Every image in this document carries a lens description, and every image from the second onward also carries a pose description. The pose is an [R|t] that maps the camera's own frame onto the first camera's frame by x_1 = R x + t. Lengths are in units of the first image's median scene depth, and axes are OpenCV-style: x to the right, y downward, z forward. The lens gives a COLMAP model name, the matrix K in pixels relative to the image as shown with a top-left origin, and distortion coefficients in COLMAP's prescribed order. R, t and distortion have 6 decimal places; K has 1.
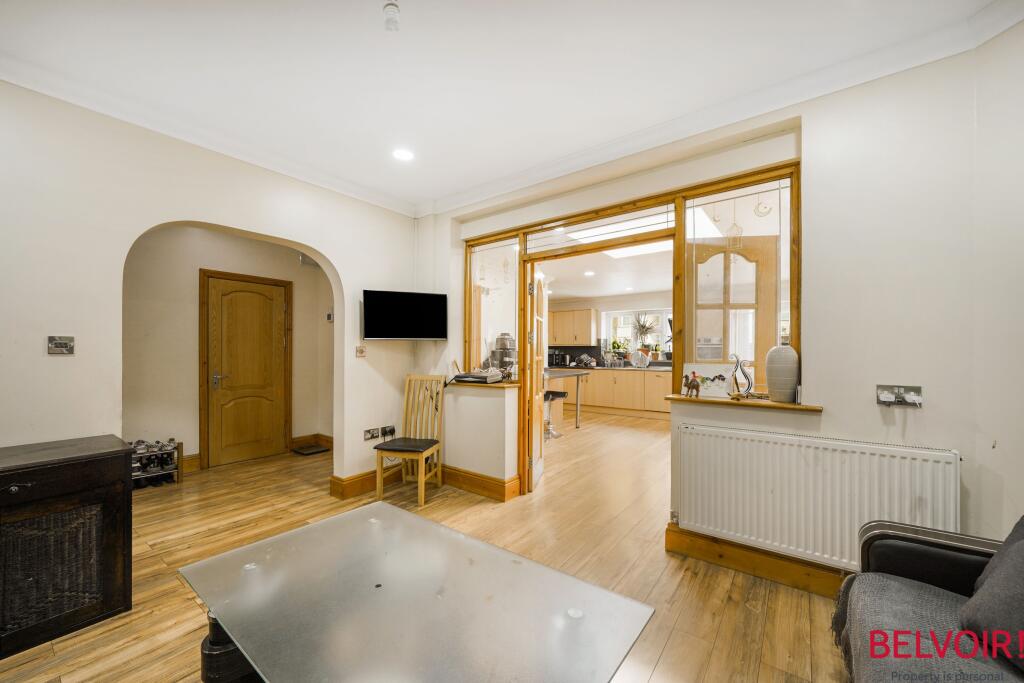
lens RADIAL K [[411.6, 0, 512.0], [0, 411.6, 350.5], [0, 0, 1]] dist [-0.002983, -0.000466]
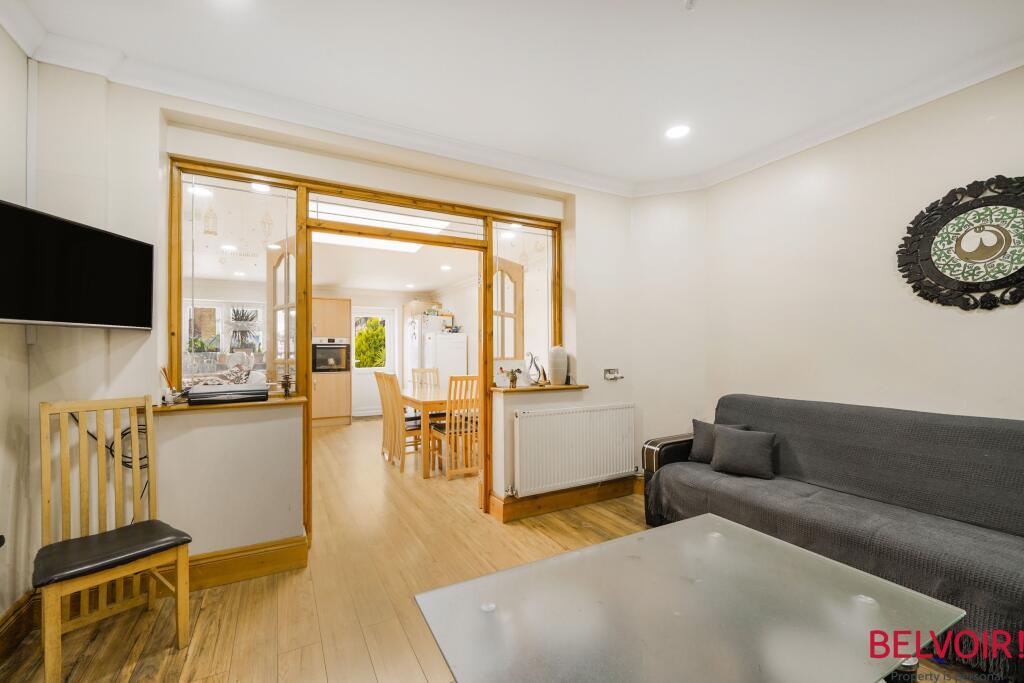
lens RADIAL K [[411.6, 0, 508.4], [0, 411.6, 350.9], [0, 0, 1]] dist [-0.002983, -0.000466]
pose [[0.403147, 0.000253, 0.915135, -0.618754], [0.003350, 0.999993, -0.001752, 0.006279], [-0.915129, 0.003772, 0.403143, 0.481407]]
